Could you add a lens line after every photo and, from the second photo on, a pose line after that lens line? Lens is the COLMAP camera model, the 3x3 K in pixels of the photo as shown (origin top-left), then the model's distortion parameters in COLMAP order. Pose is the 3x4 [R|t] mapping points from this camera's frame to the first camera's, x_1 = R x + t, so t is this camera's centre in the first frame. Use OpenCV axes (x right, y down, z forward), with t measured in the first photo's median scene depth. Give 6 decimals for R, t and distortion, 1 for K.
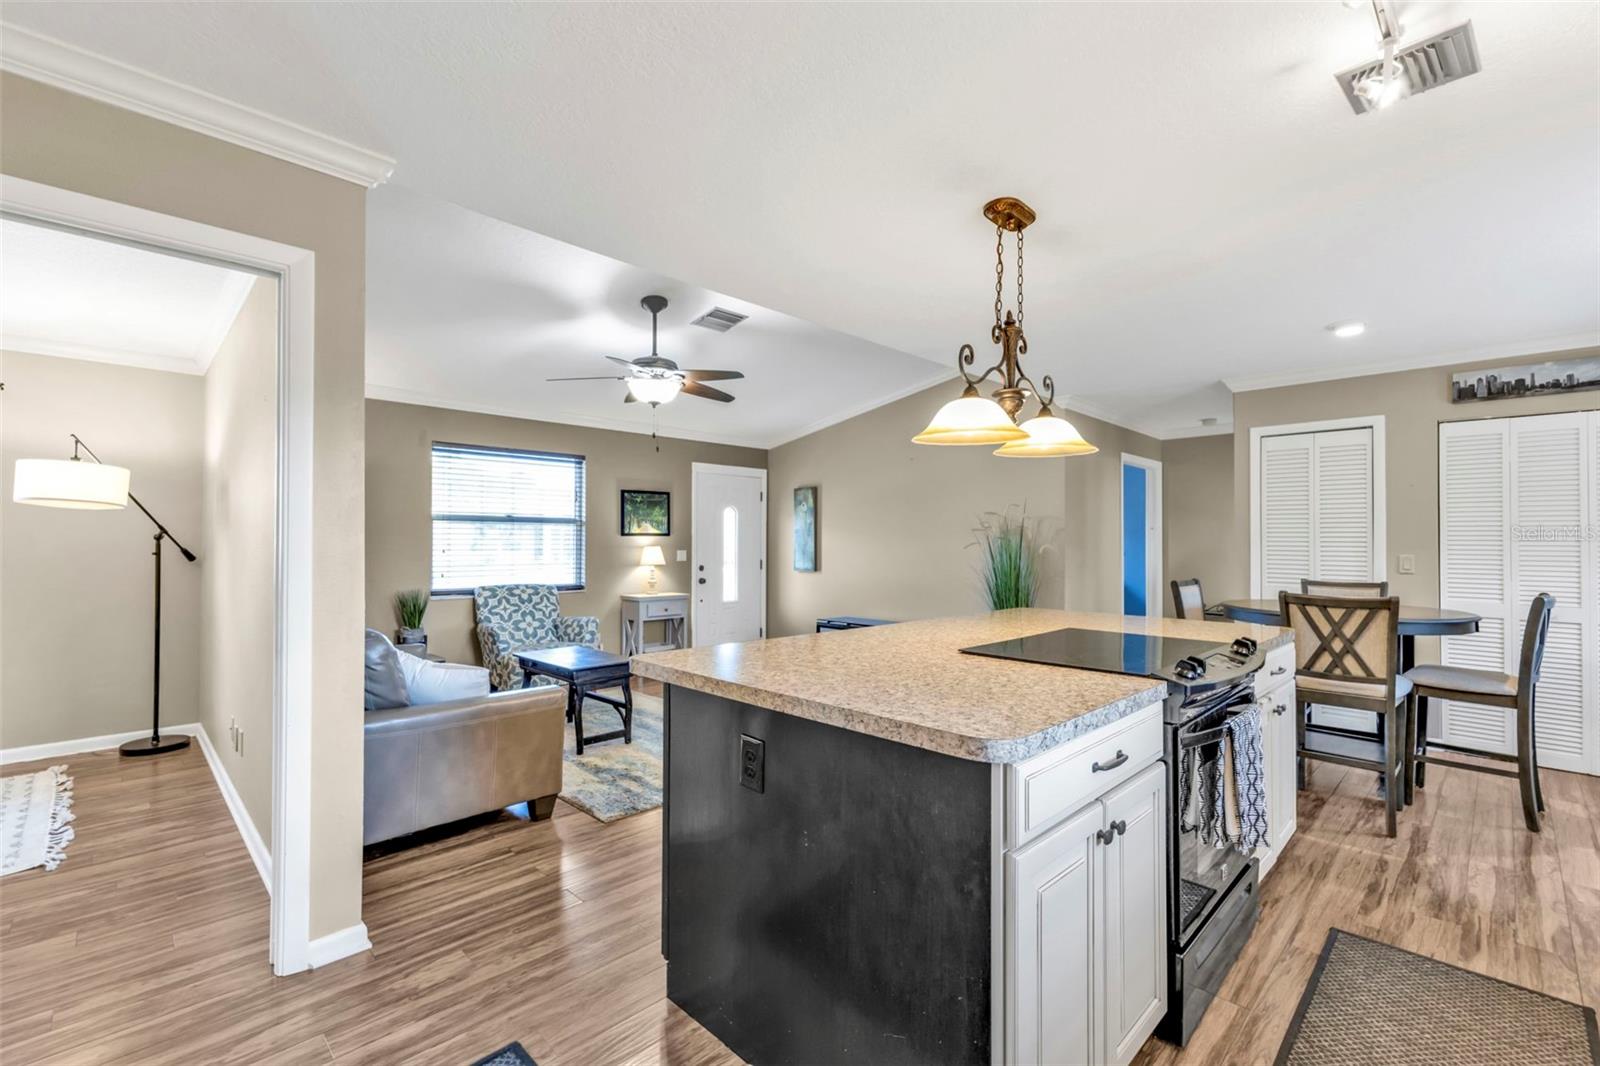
lens RADIAL K [[694.9, 0, 793.7], [0, 694.9, 532.1], [0, 0, 1]] dist [0.009883, -0.001416]
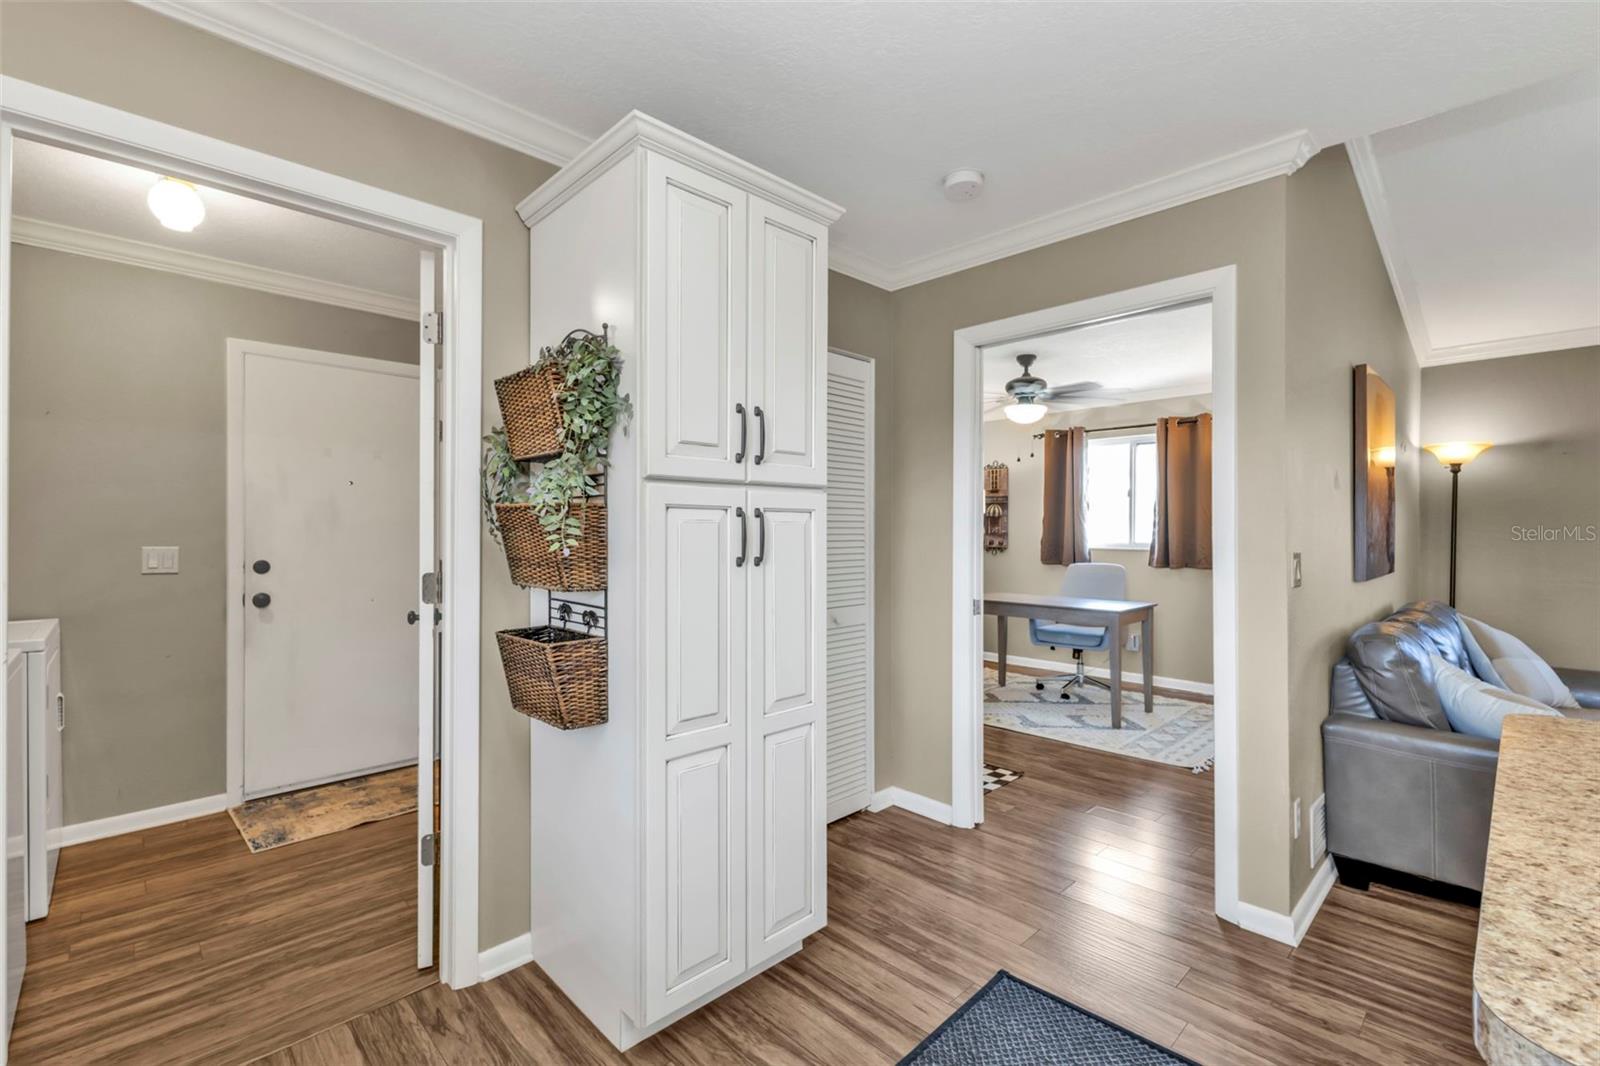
lens RADIAL K [[709.5, 0, 827.6], [0, 709.5, 535.8], [0, 0, 1]] dist [0.009637, -0.000577]
pose [[0.002999, -0.002083, -0.999993, 0.262671], [0.017151, 0.999851, -0.002032, 0.005325], [0.999848, -0.017145, 0.003034, 0.231238]]
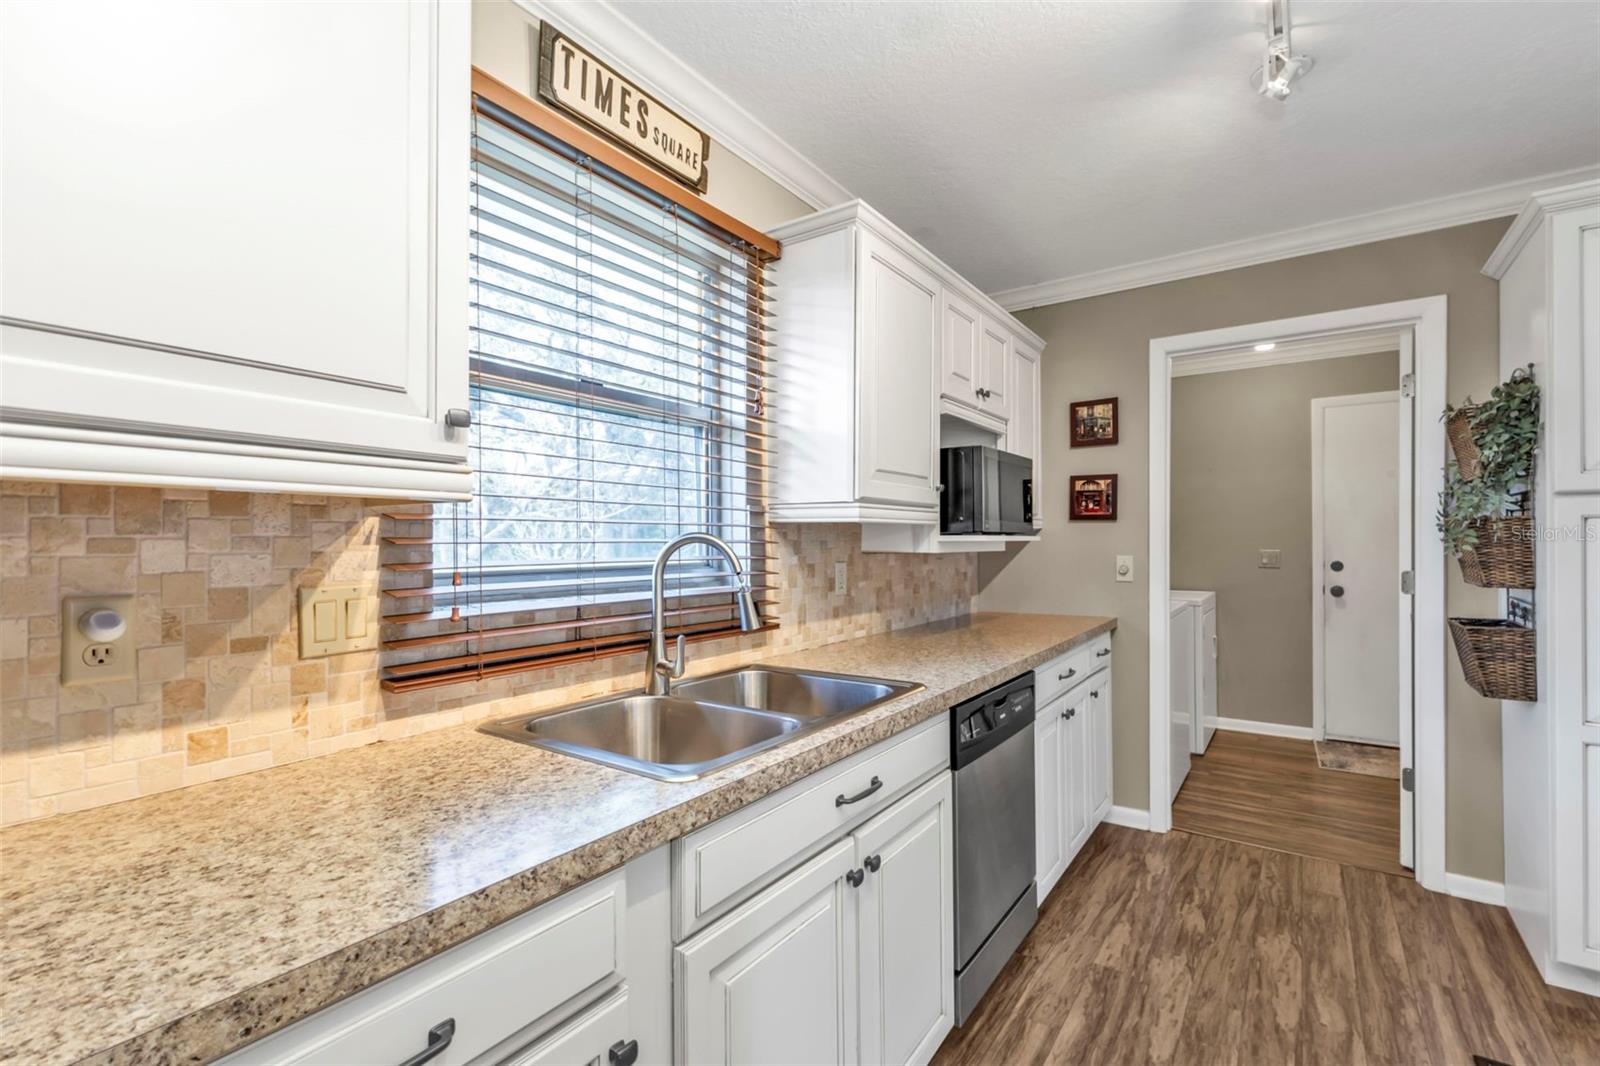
lens RADIAL K [[702.3, 0, 778.9], [0, 702.3, 534.6], [0, 0, 1]] dist [0.002590, 0.000112]
pose [[-0.988902, -0.005799, -0.148455, 0.490608], [-0.001935, 0.999656, -0.026162, 0.011592], [0.148556, -0.025584, -0.988573, 0.597559]]
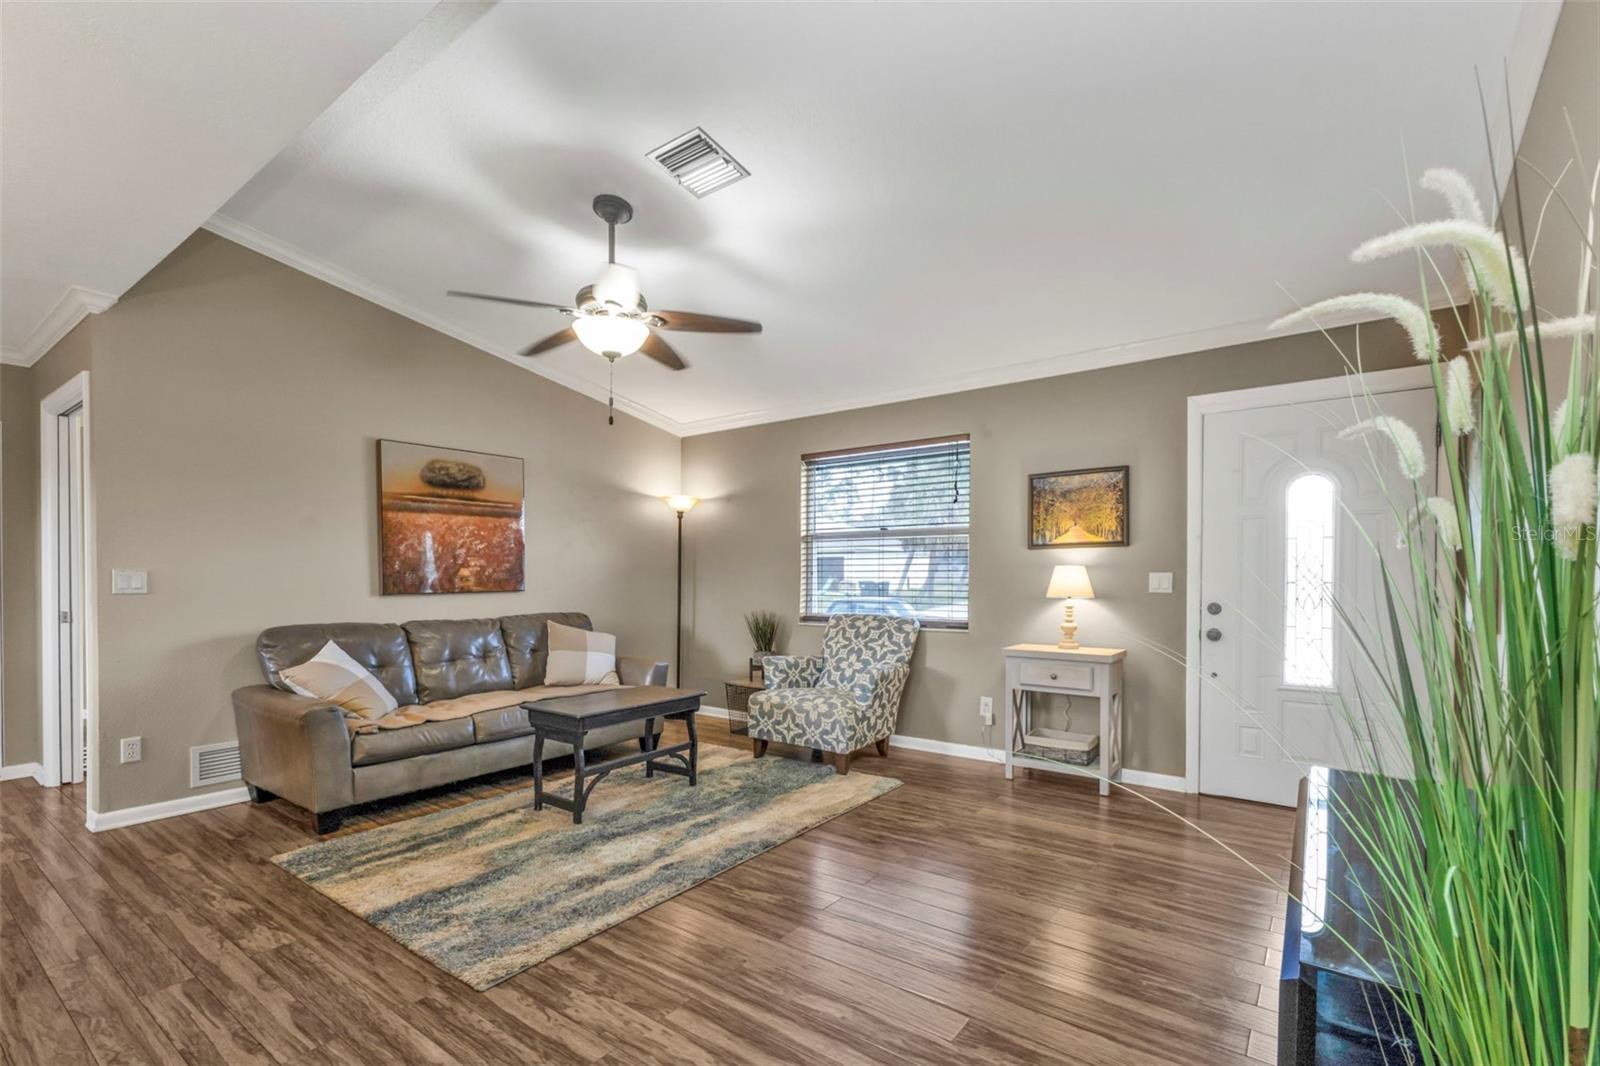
lens RADIAL K [[701.8, 0, 788.9], [0, 701.8, 582.8], [0, 0, 1]] dist [0.012805, -0.000212]
pose [[0.158809, 0.006853, -0.987286, 0.753265], [0.017305, 0.999803, 0.009723, 0.056257], [0.987158, -0.018629, 0.158659, 1.513810]]
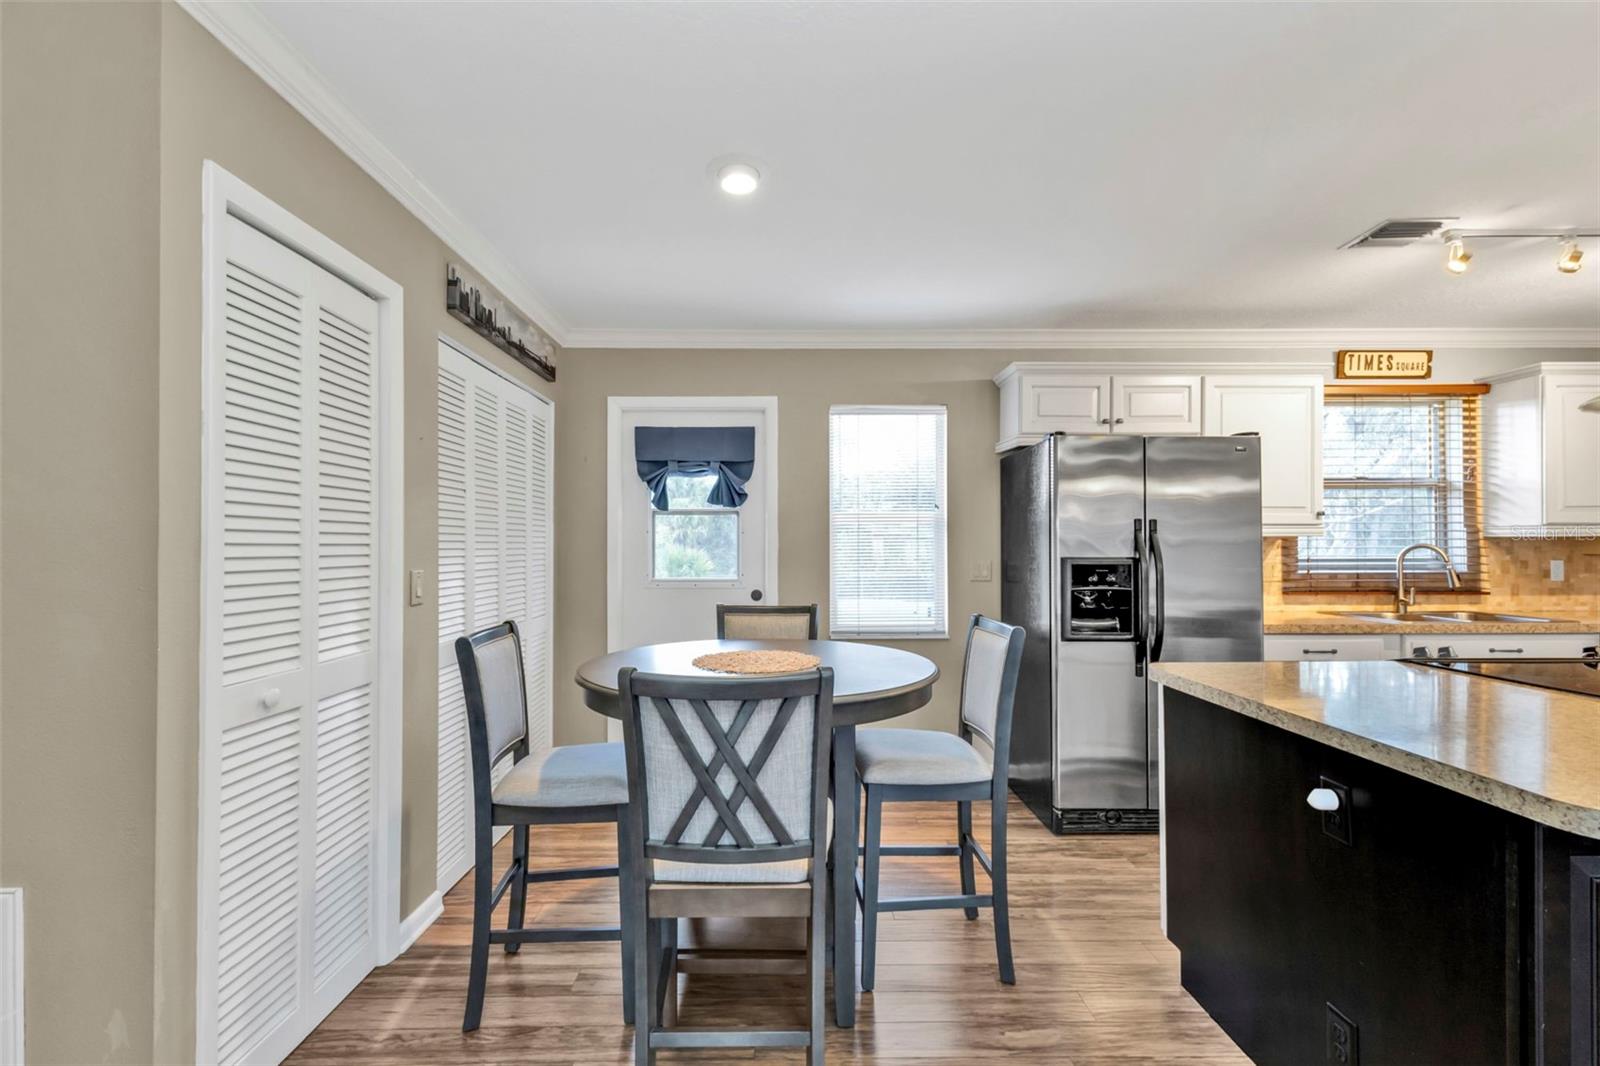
lens RADIAL K [[701.8, 0, 799.8], [0, 701.8, 536.6], [0, 0, 1]] dist [0.020293, 0.000199]
pose [[-0.734716, 0.001995, 0.678371, 0.430265], [-0.011953, 0.999802, -0.015887, 0.015799], [-0.678269, -0.019781, -0.734547, 1.648914]]
